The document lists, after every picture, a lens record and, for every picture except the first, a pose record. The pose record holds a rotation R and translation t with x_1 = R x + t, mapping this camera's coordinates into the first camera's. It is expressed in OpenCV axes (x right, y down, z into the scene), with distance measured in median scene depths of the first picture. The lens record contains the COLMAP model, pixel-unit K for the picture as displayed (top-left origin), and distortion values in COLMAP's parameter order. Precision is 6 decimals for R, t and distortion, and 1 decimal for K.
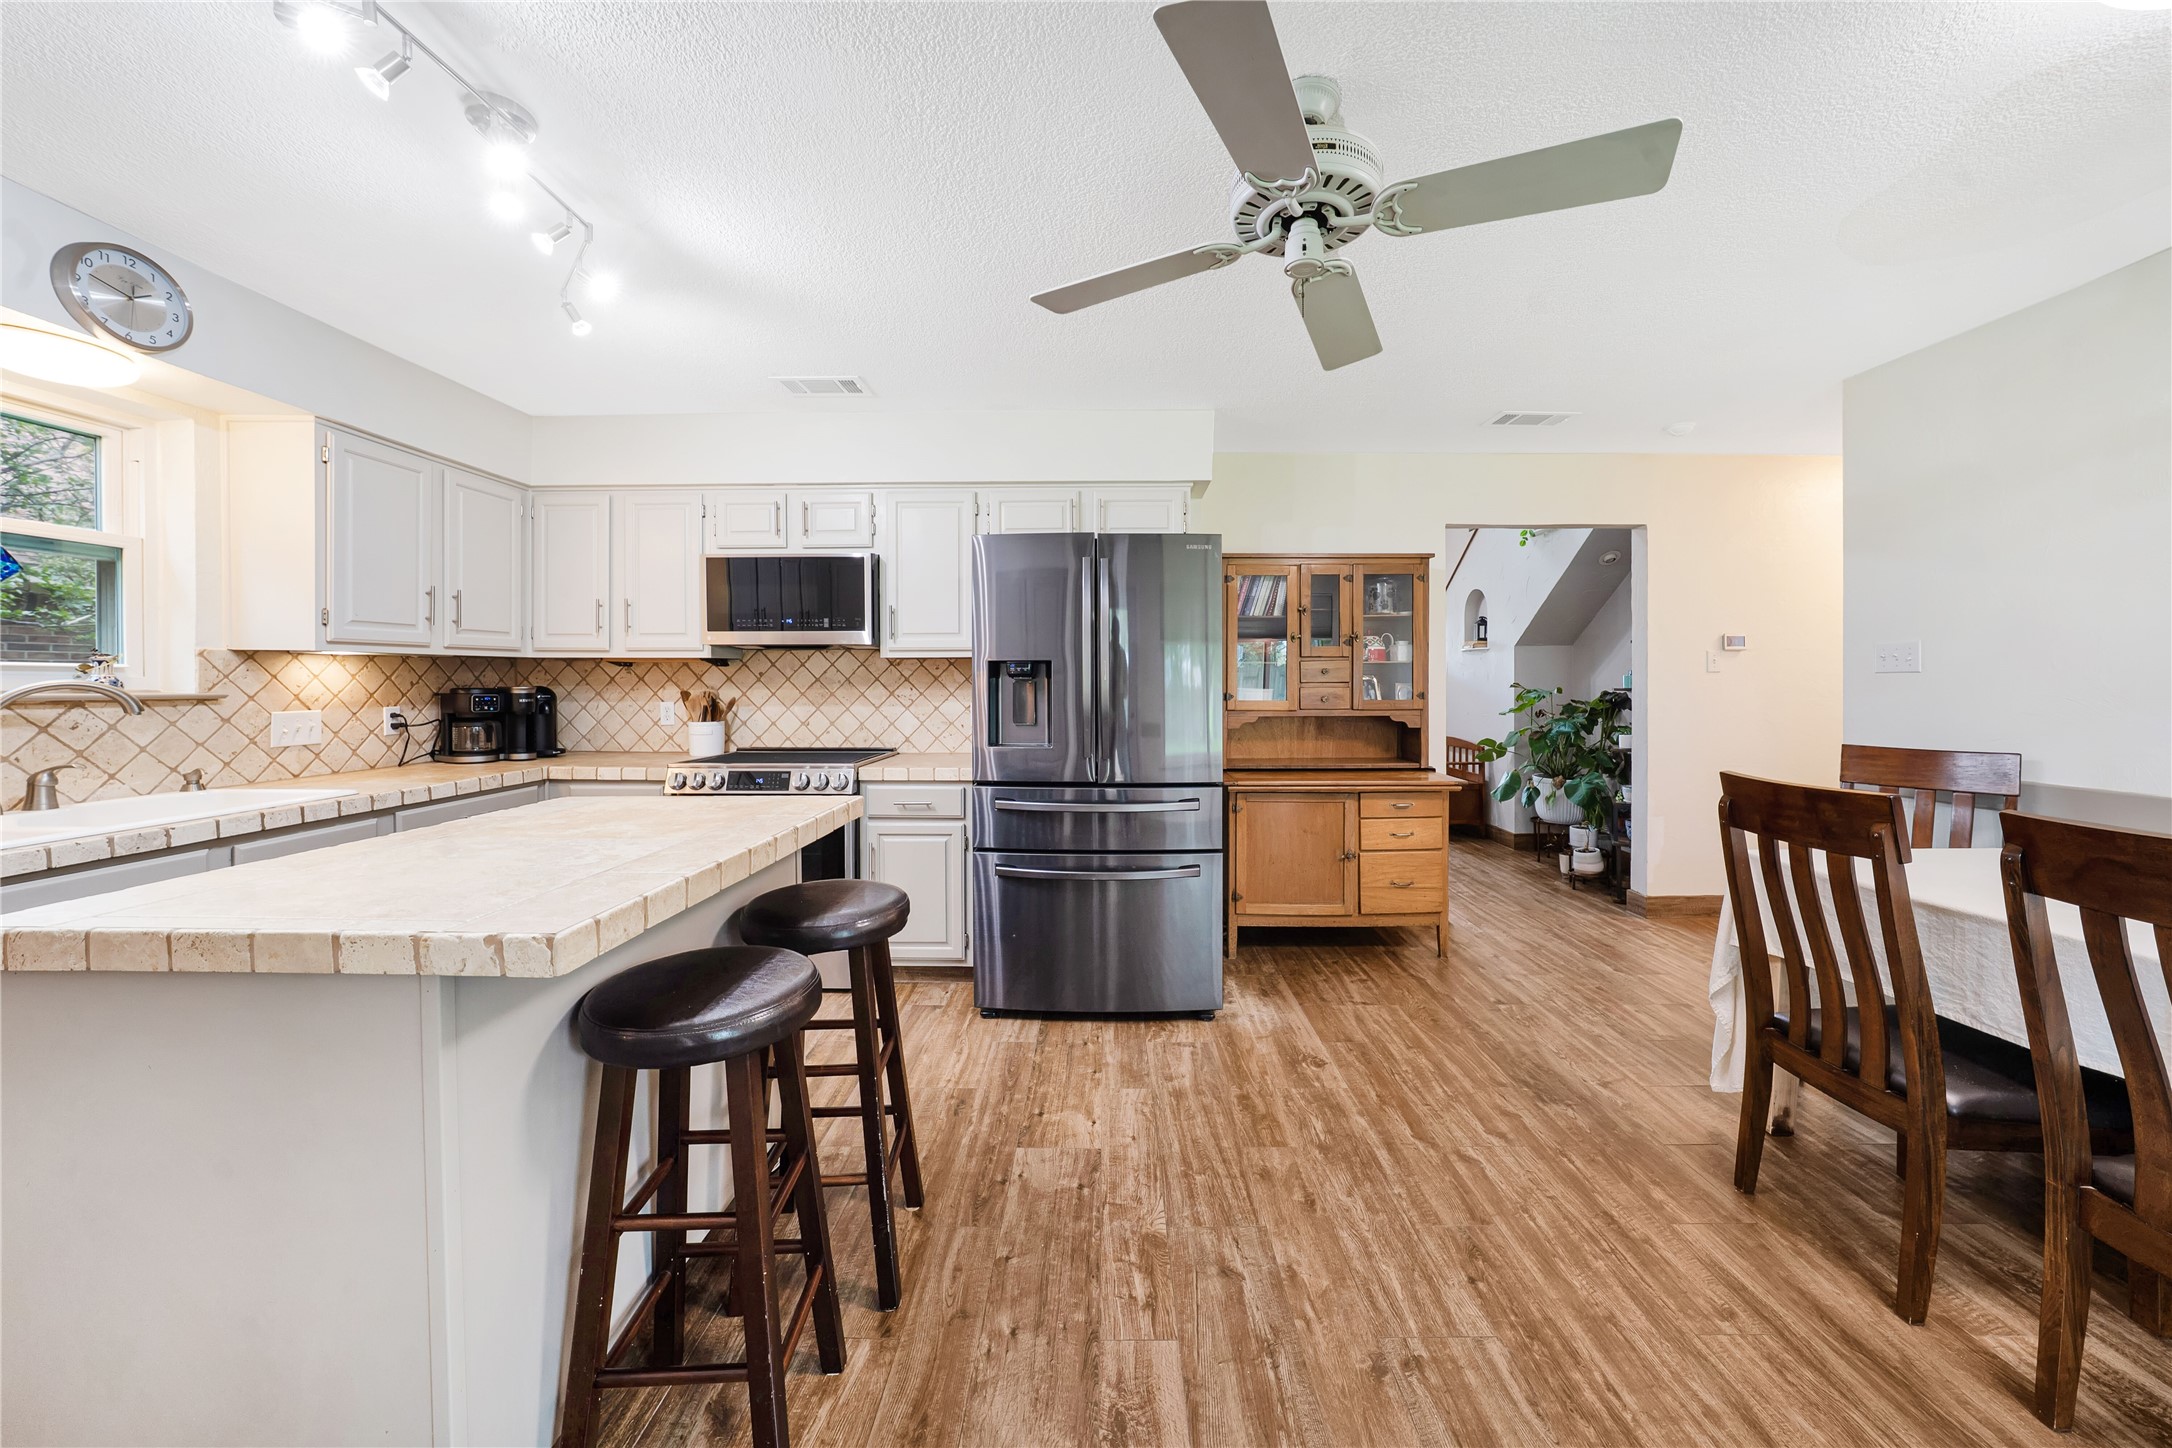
lens RADIAL K [[763.7, 0, 1096.0], [0, 763.7, 685.7], [0, 0, 1]] dist [-0.027004, 0.004958]
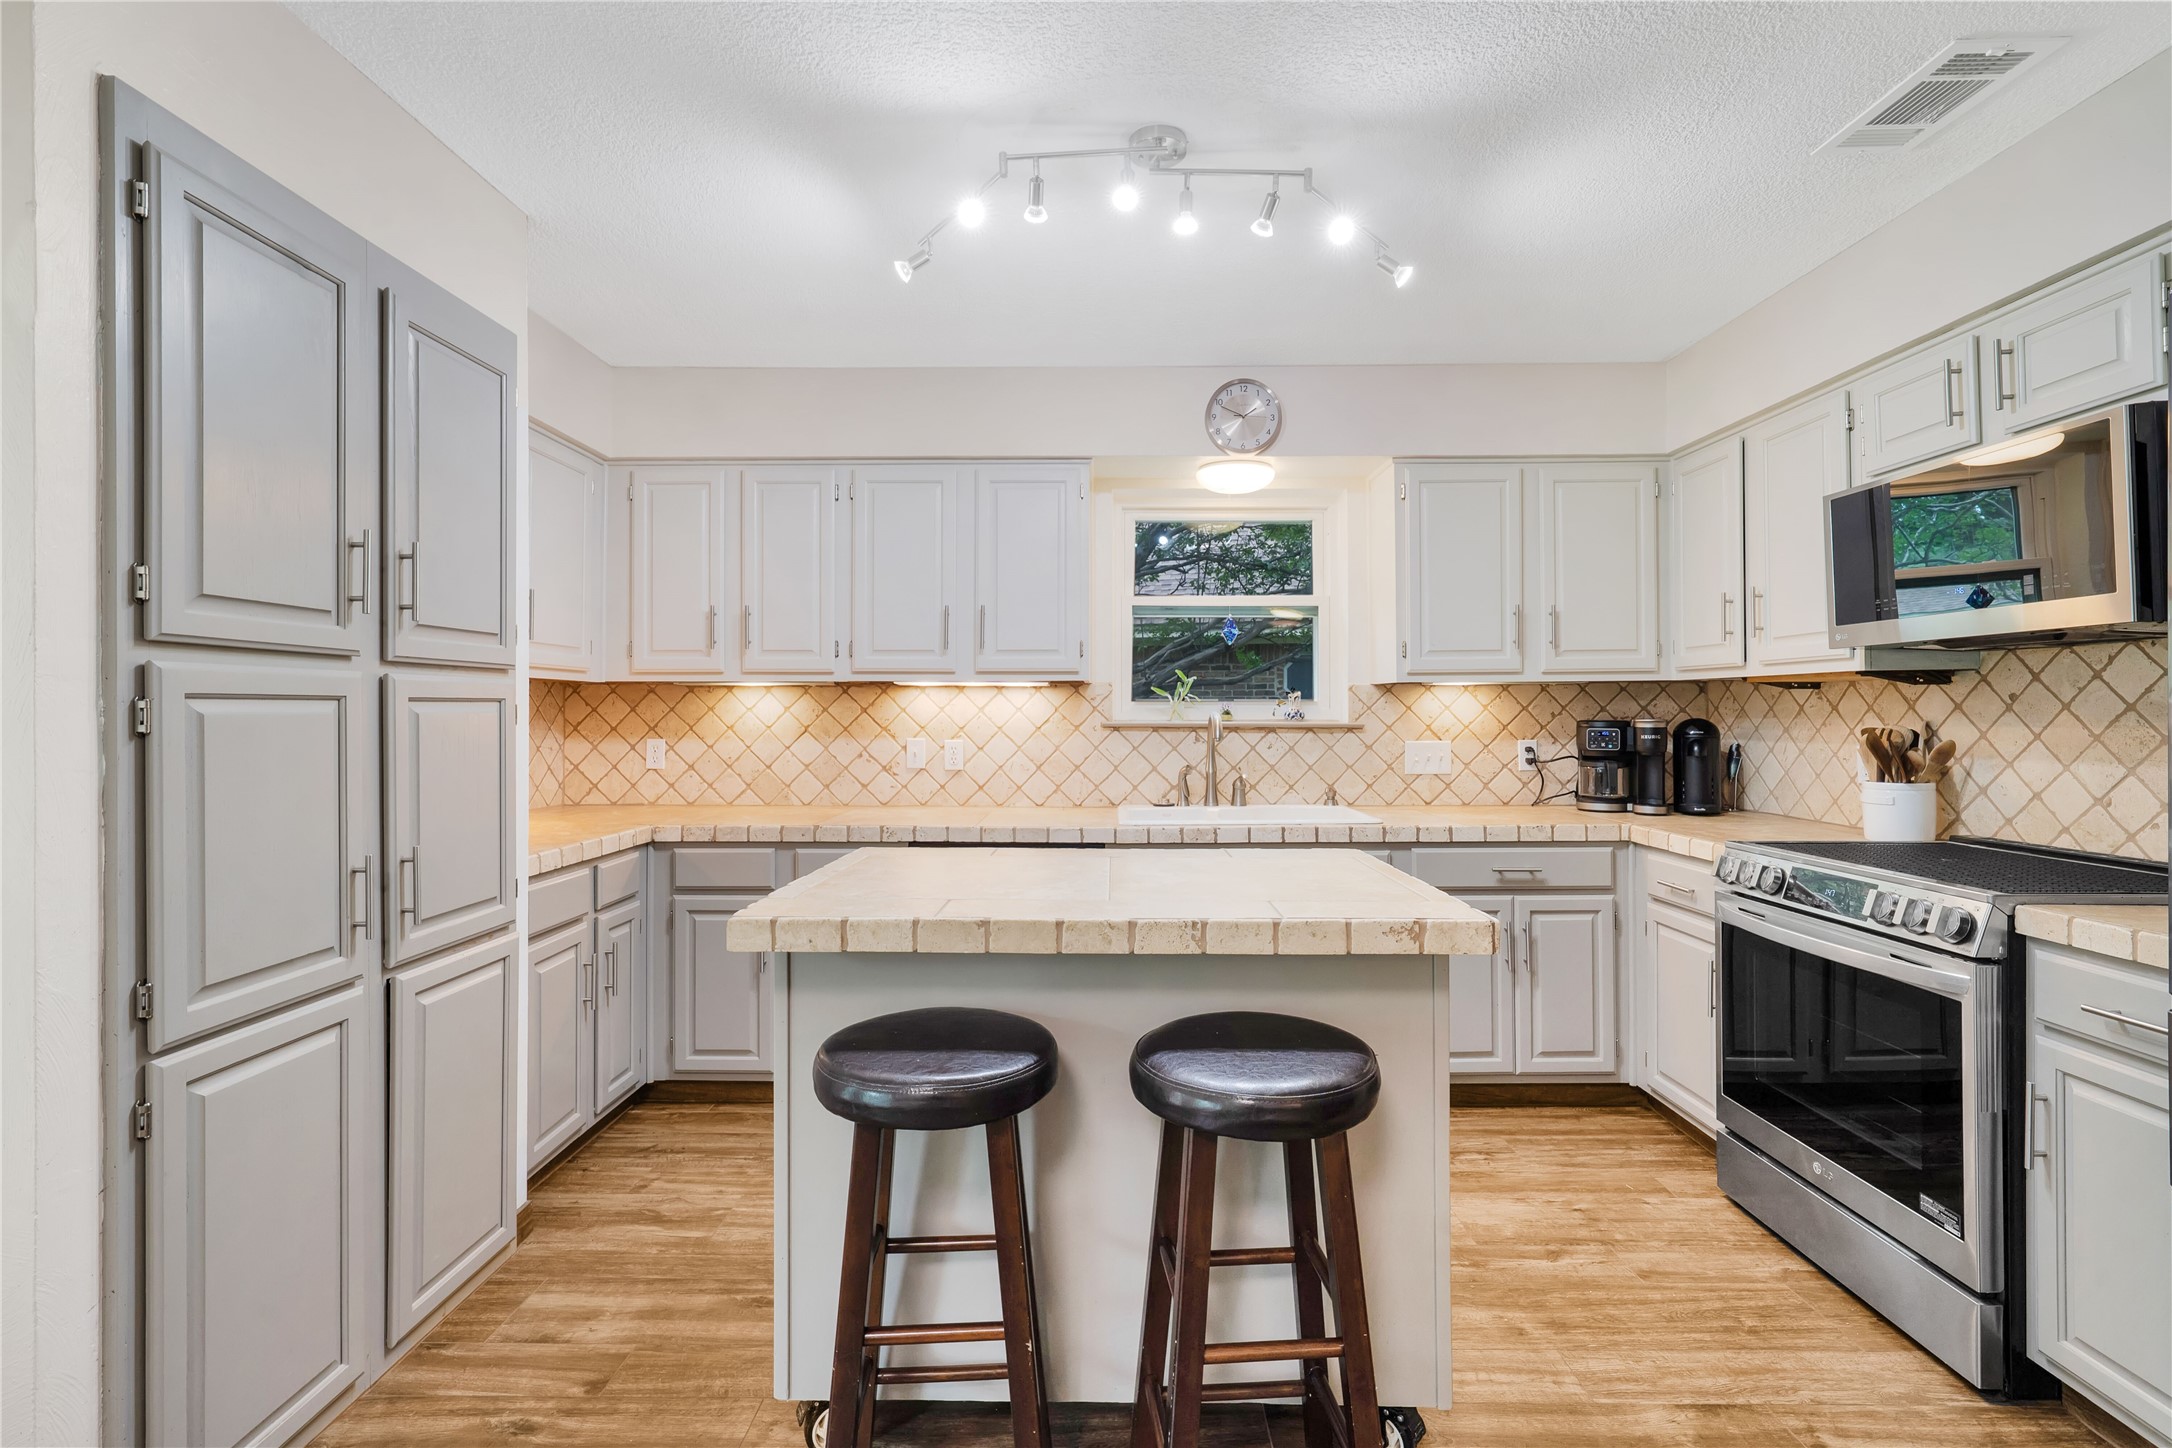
lens RADIAL K [[986.6, 0, 1089.9], [0, 986.6, 712.4], [0, 0, 1]] dist [-0.009087, 0.005442]
pose [[0.000521, -0.002023, -0.999998, 0.281721], [-0.004091, 0.999990, -0.002025, -0.001122], [0.999991, 0.004092, 0.000513, 0.495274]]
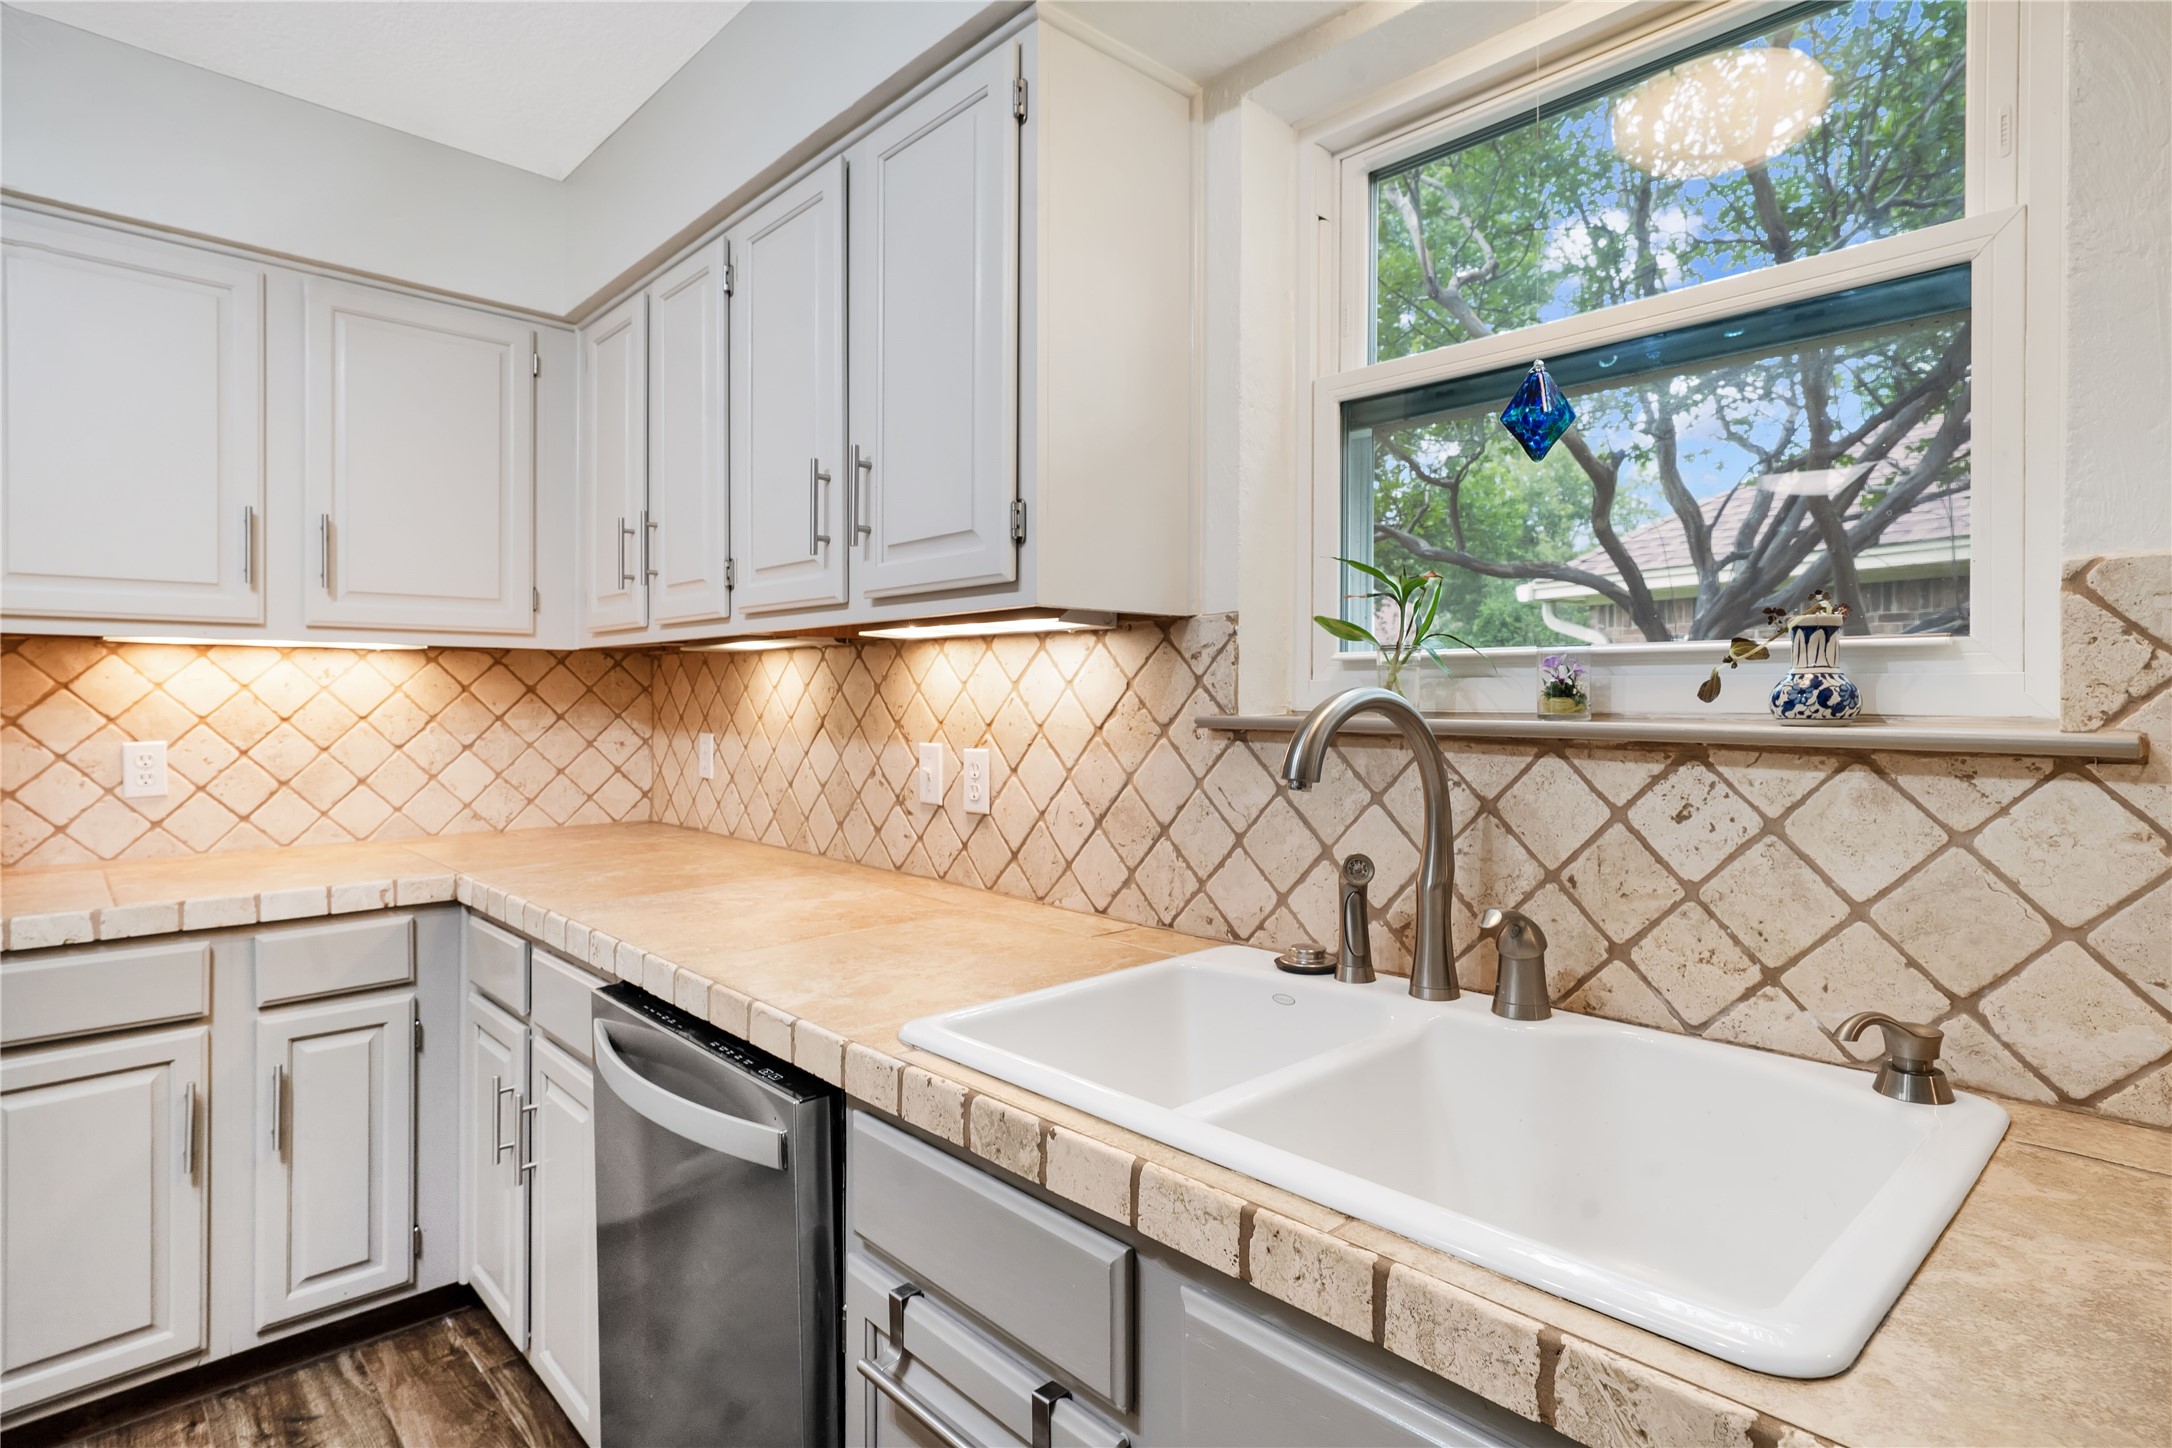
lens RADIAL K [[1113.1, 0, 1097.1], [0, 1113.1, 697.3], [0, 0, 1]] dist [0.003566, 0.000424]
pose [[-0.716175, 0.000140, -0.697920, -0.582753], [-0.003027, 0.999990, 0.003307, -0.002307], [0.697914, 0.004481, -0.716168, 0.871248]]
